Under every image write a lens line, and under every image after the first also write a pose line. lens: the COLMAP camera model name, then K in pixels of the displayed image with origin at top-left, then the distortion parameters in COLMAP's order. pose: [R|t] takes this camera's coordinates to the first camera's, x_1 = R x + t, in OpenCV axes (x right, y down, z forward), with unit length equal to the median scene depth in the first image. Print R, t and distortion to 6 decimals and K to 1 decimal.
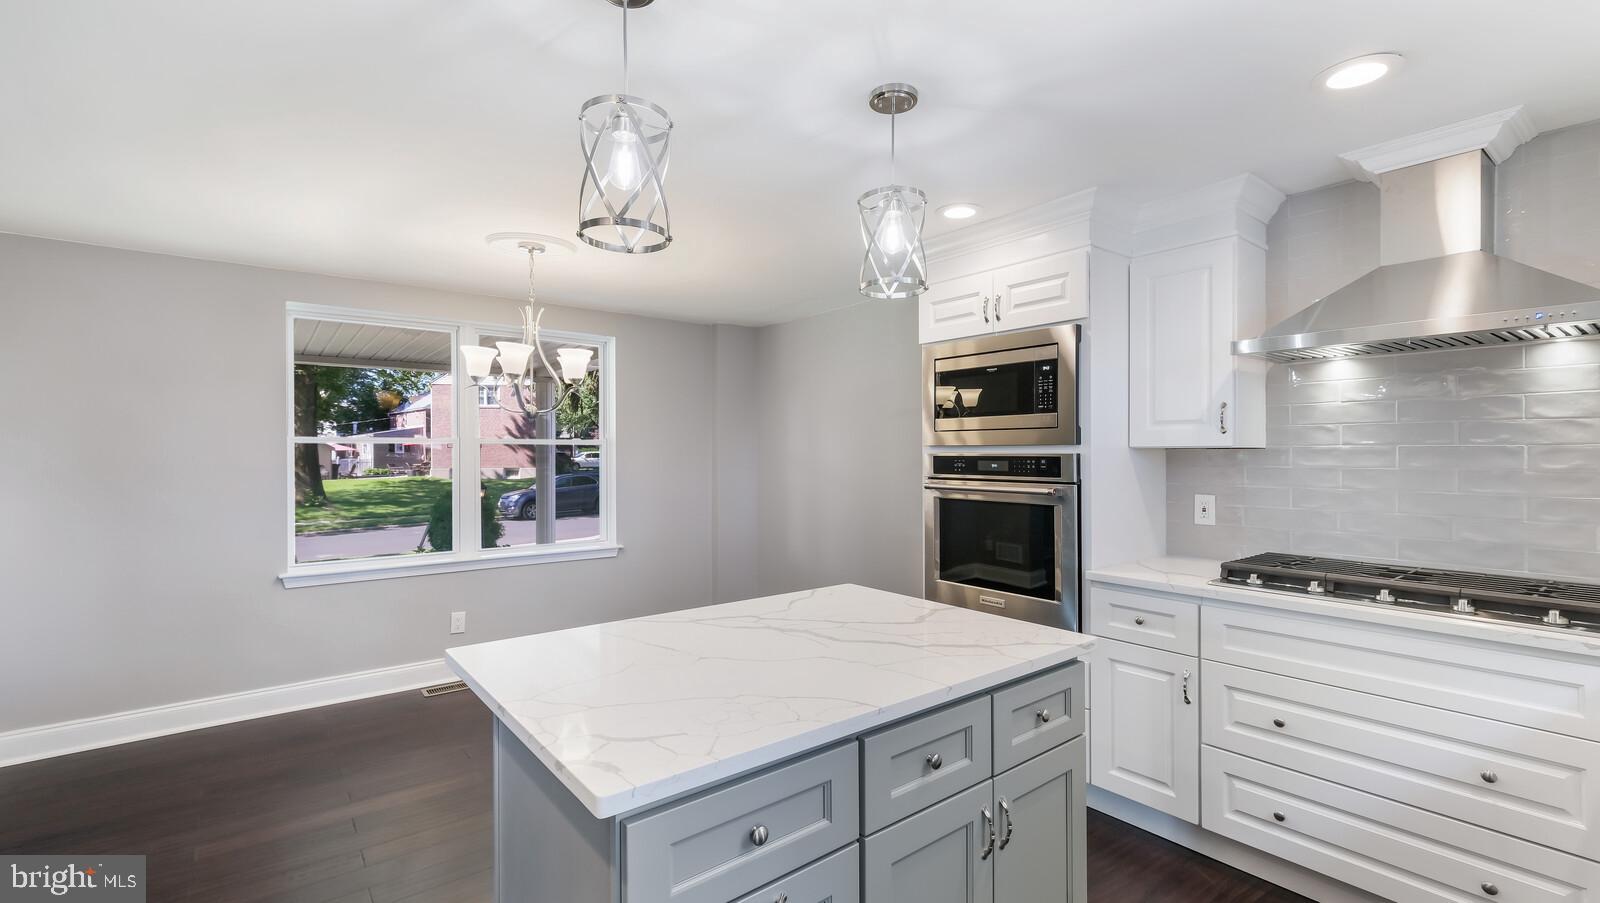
lens RADIAL K [[696.1, 0, 799.2], [0, 696.1, 453.8], [0, 0, 1]] dist [0.000342, 0.000005]
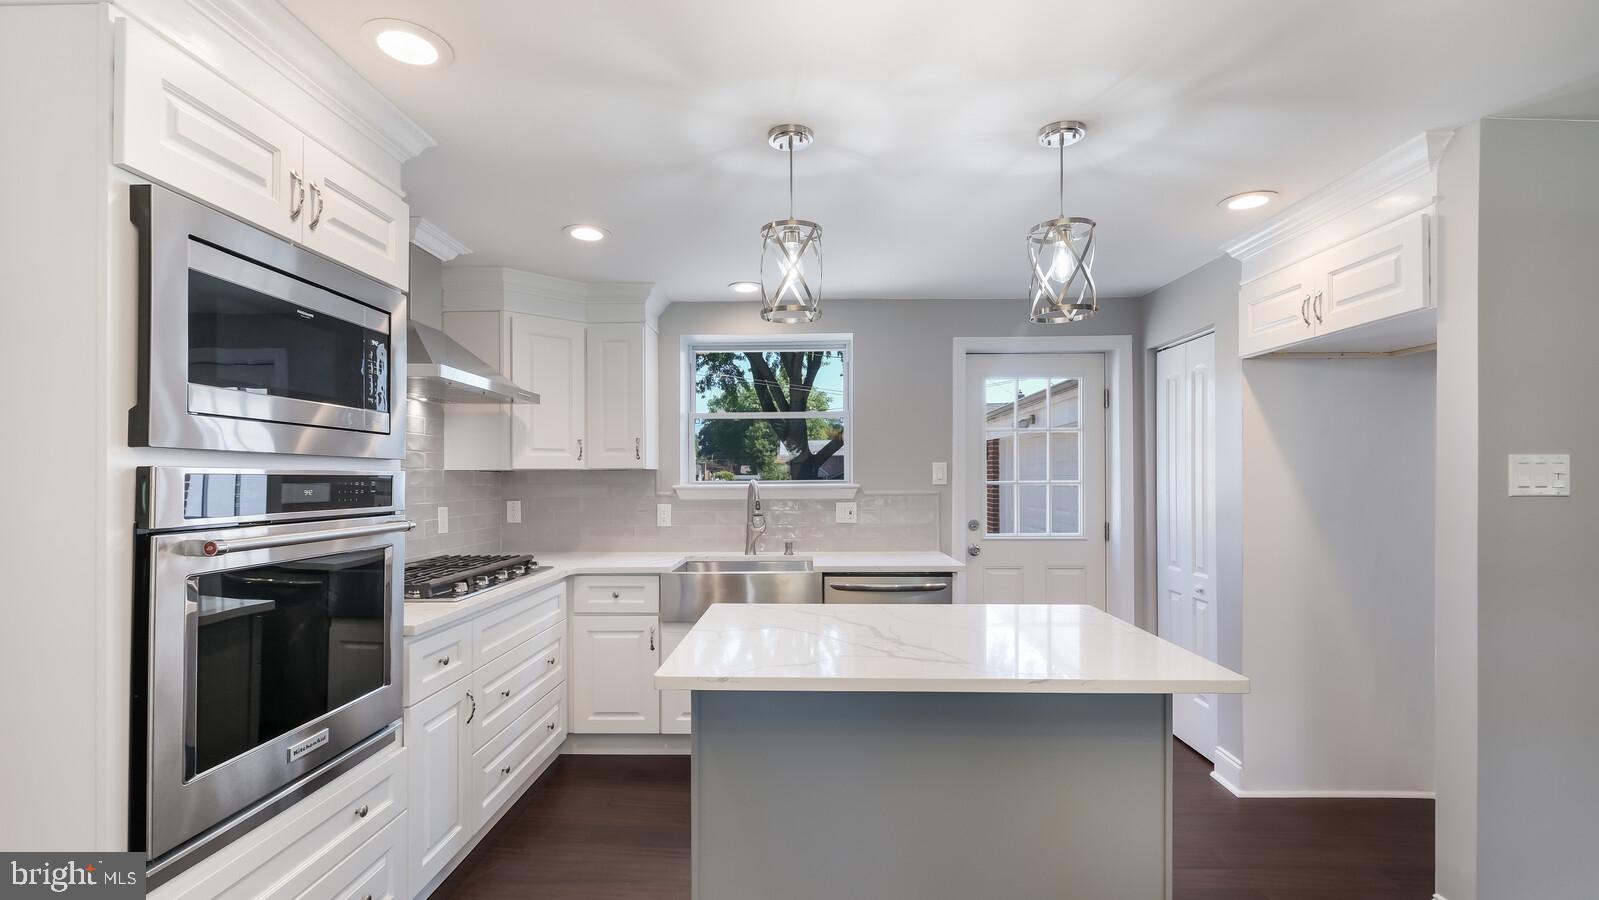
lens RADIAL K [[703.2, 0, 801.3], [0, 703.2, 472.5], [0, 0, 1]] dist [-0.002282, 0.000287]
pose [[-0.769547, 0.006926, 0.638553, -0.395952], [0.004157, 0.999974, -0.005836, 0.006622], [-0.638577, -0.001836, -0.769556, 1.278373]]
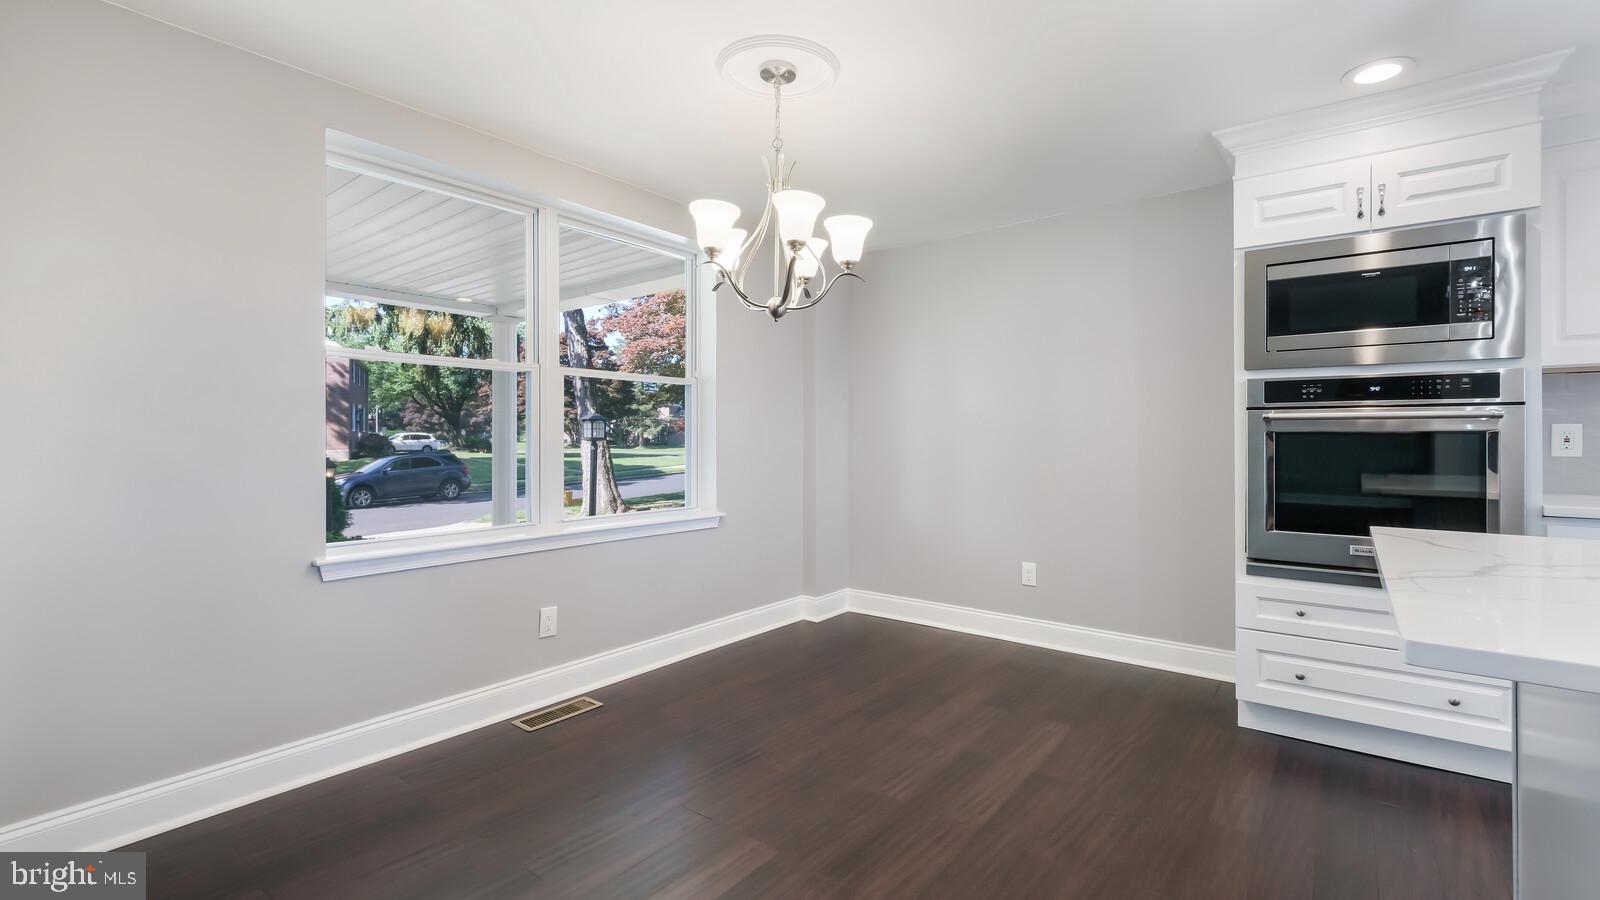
lens RADIAL K [[703.7, 0, 796.9], [0, 703.7, 437.5], [0, 0, 1]] dist [-0.002282, 0.000287]
pose [[0.970832, 0.003409, 0.239738, -0.648013], [-0.002659, 0.999991, -0.003450, 0.087622], [-0.239748, 0.002712, 0.970831, 0.378153]]
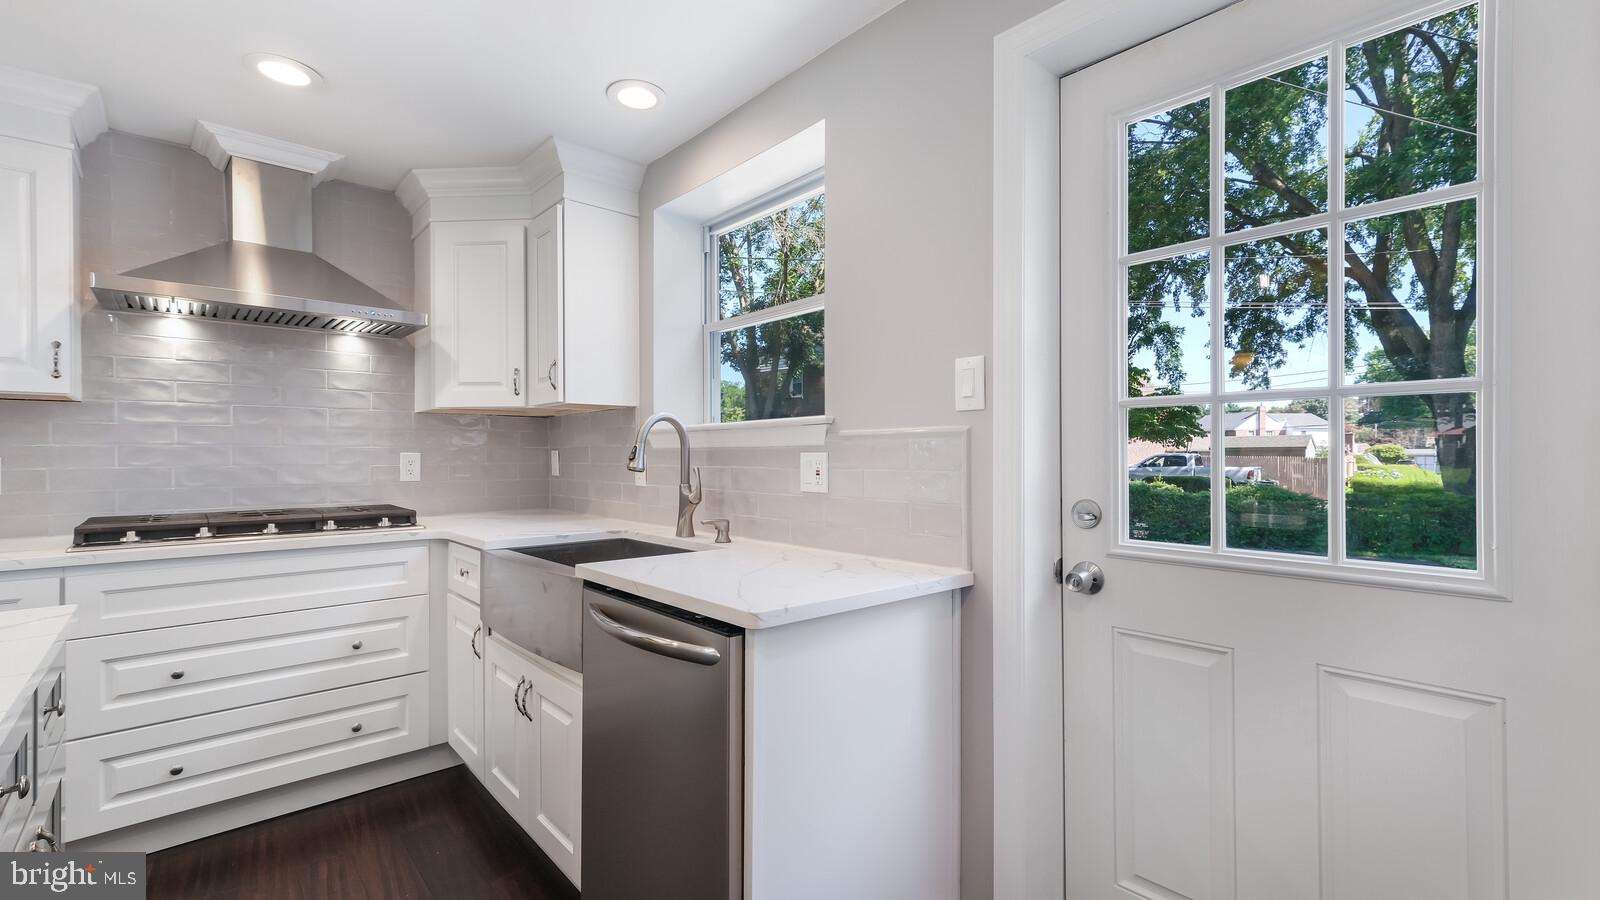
lens RADIAL K [[691.8, 0, 799.0], [0, 691.8, 451.6], [0, 0, 1]] dist [0.008263, 0.000877]
pose [[-0.060614, 0.002620, 0.998158, -0.272306], [0.003490, 0.999991, -0.002413, 0.061502], [-0.998155, 0.003337, -0.060622, 0.145044]]
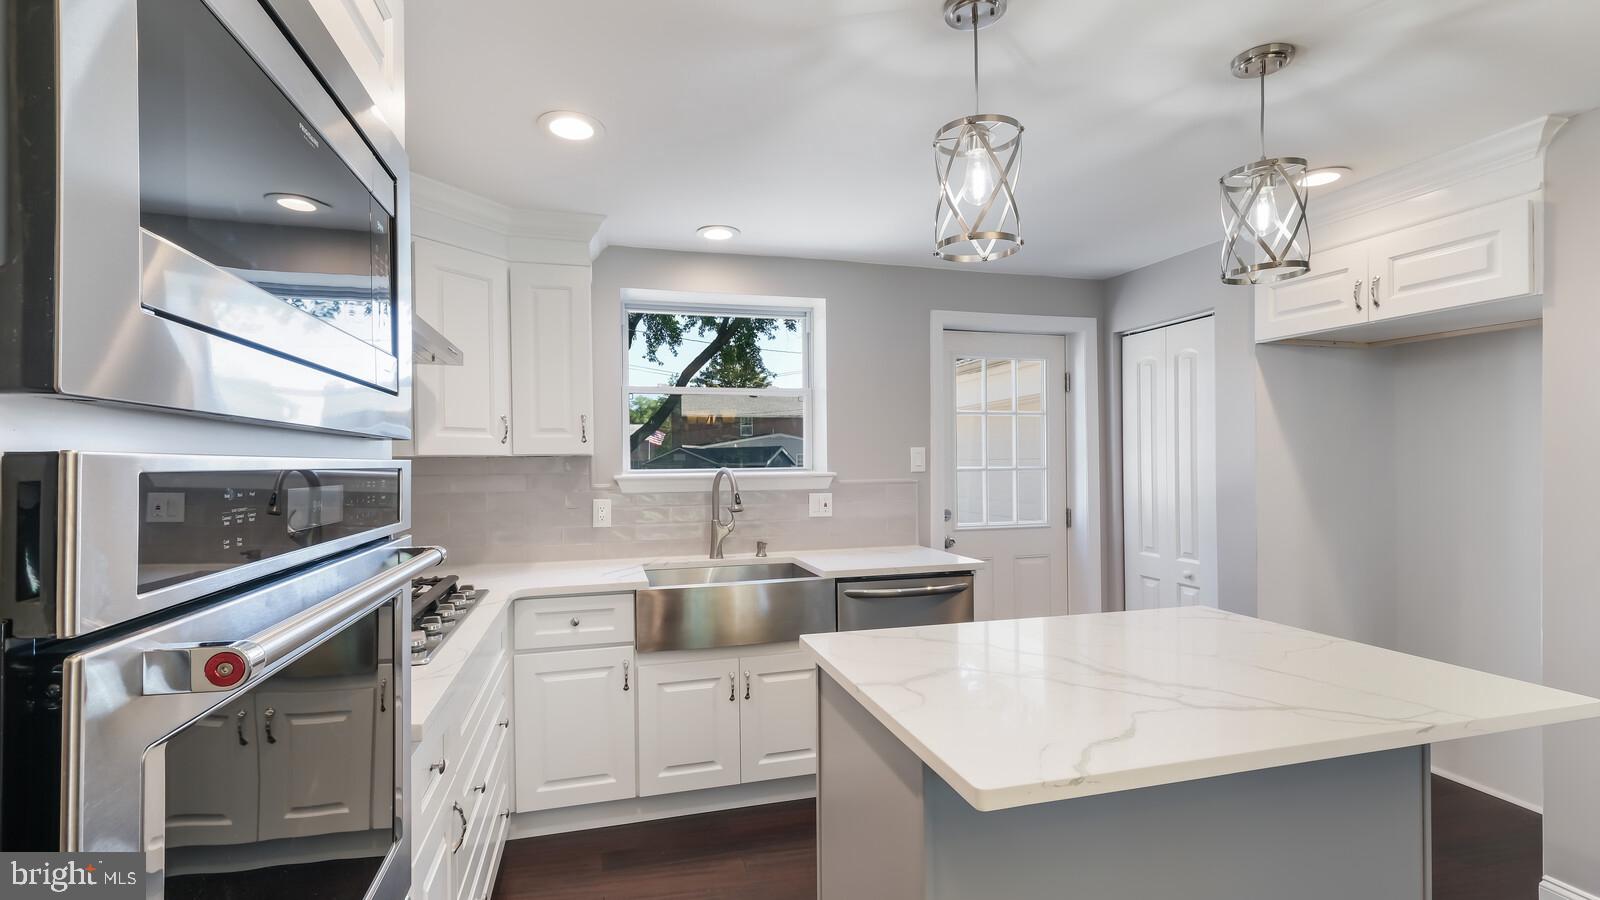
lens RADIAL K [[703.7, 0, 800.9], [0, 703.7, 462.5], [0, 0, 1]] dist [-0.002282, 0.000287]
pose [[-0.920342, 0.006980, 0.391052, 0.004156], [0.008643, 0.999960, 0.002491, 0.001614], [-0.391018, 0.005673, -0.920365, 1.276138]]
